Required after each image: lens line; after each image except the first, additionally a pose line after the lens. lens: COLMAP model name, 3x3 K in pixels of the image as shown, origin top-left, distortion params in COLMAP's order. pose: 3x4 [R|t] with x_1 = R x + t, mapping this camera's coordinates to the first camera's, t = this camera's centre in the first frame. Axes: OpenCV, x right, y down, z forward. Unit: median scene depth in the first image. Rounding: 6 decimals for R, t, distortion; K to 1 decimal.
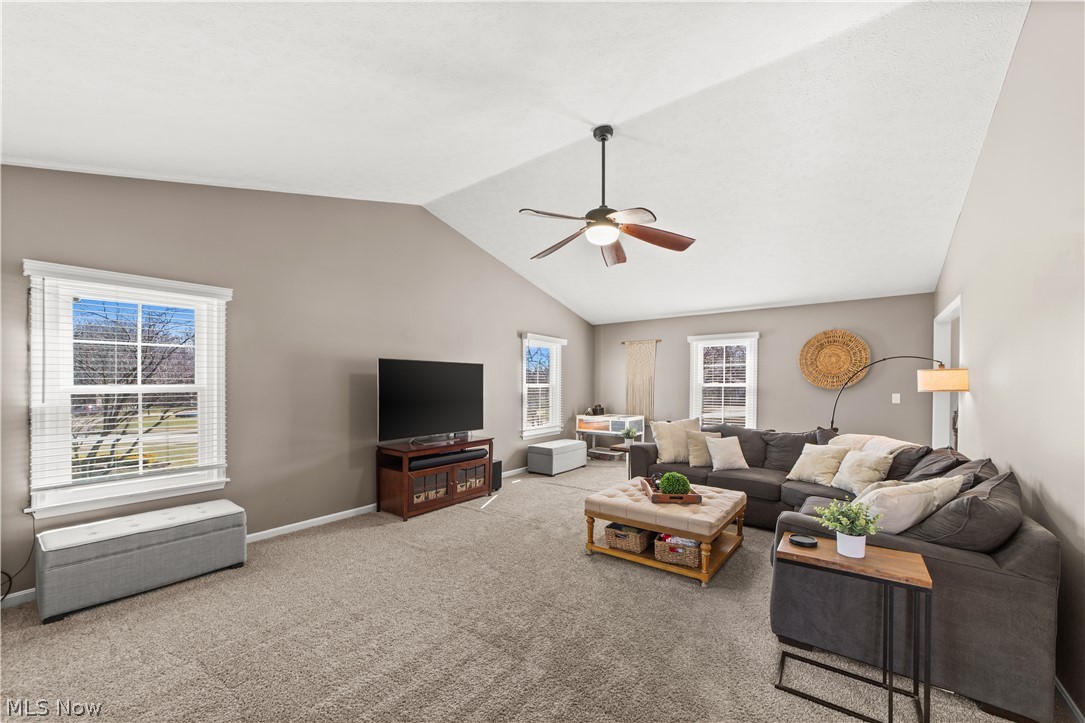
lens RADIAL K [[430.4, 0, 554.7], [0, 430.4, 381.7], [0, 0, 1]] dist [-0.001781, 0.005607]
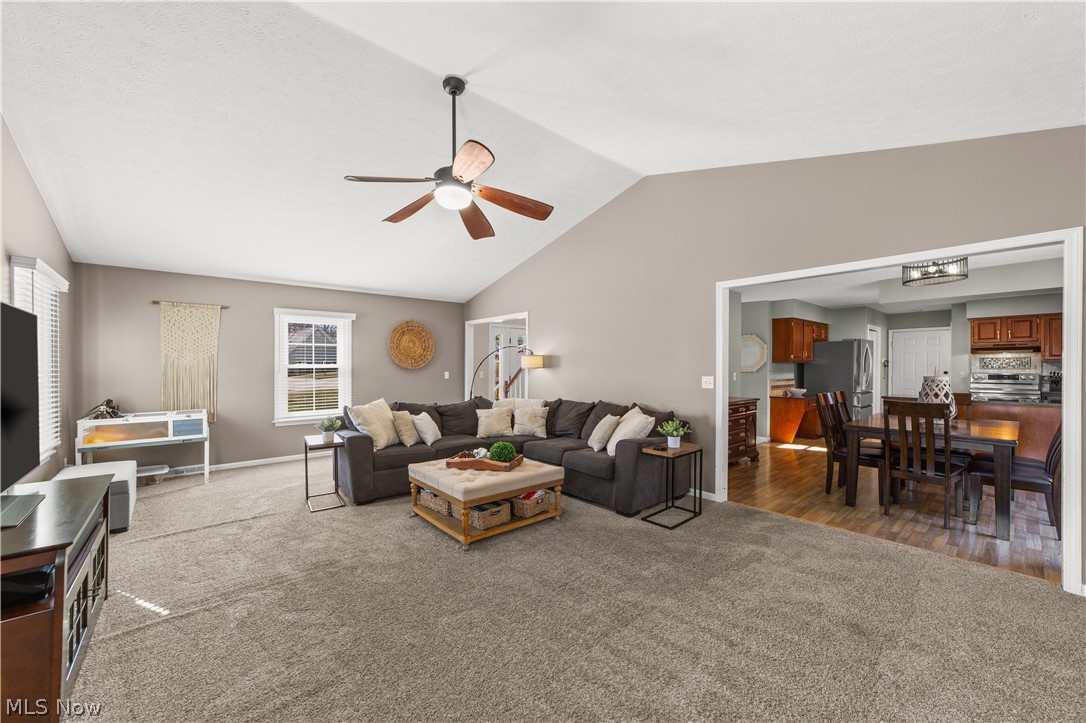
lens RADIAL K [[416.5, 0, 536.3], [0, 416.5, 370.8], [0, 0, 1]] dist [-0.017576, 0.010950]
pose [[0.220728, -0.011732, 0.975265, -0.647763], [-0.001666, 0.999922, 0.012405, 0.011204], [-0.975334, -0.004363, 0.220691, 0.582700]]
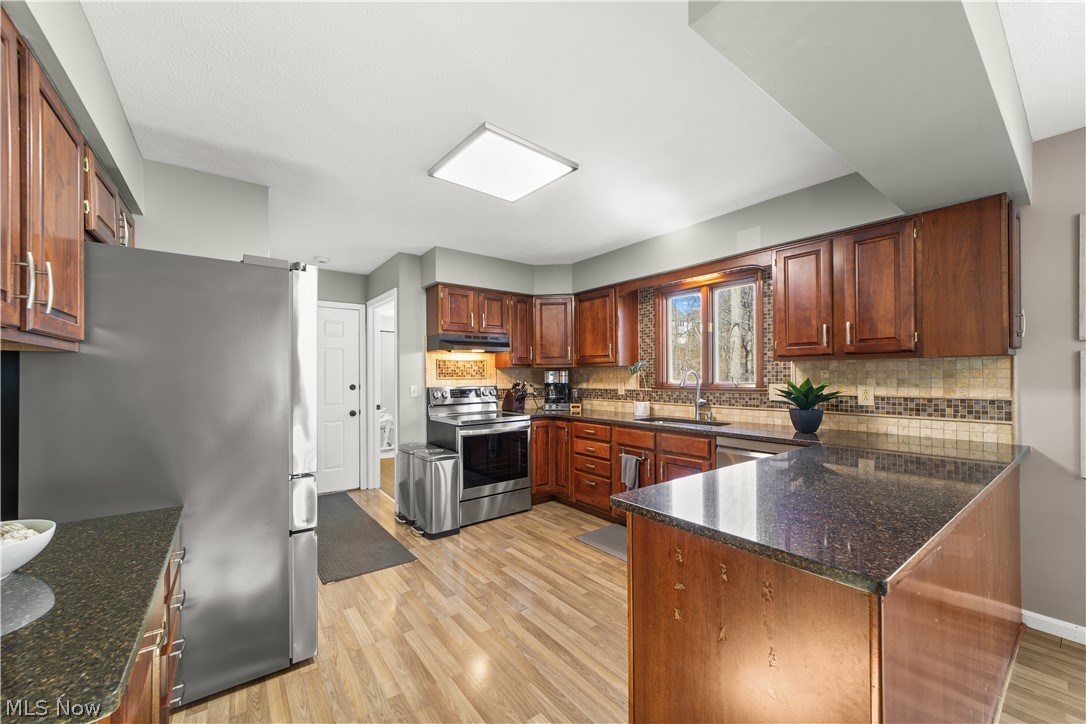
lens RADIAL K [[425.0, 0, 542.8], [0, 425.0, 377.6], [0, 0, 1]] dist [-0.002499, 0.000027]
pose [[-0.960728, 0.002866, 0.277479, 1.081224], [0.002793, 0.999996, -0.000661, 0.020046], [-0.277479, 0.000140, -0.960732, -0.023694]]
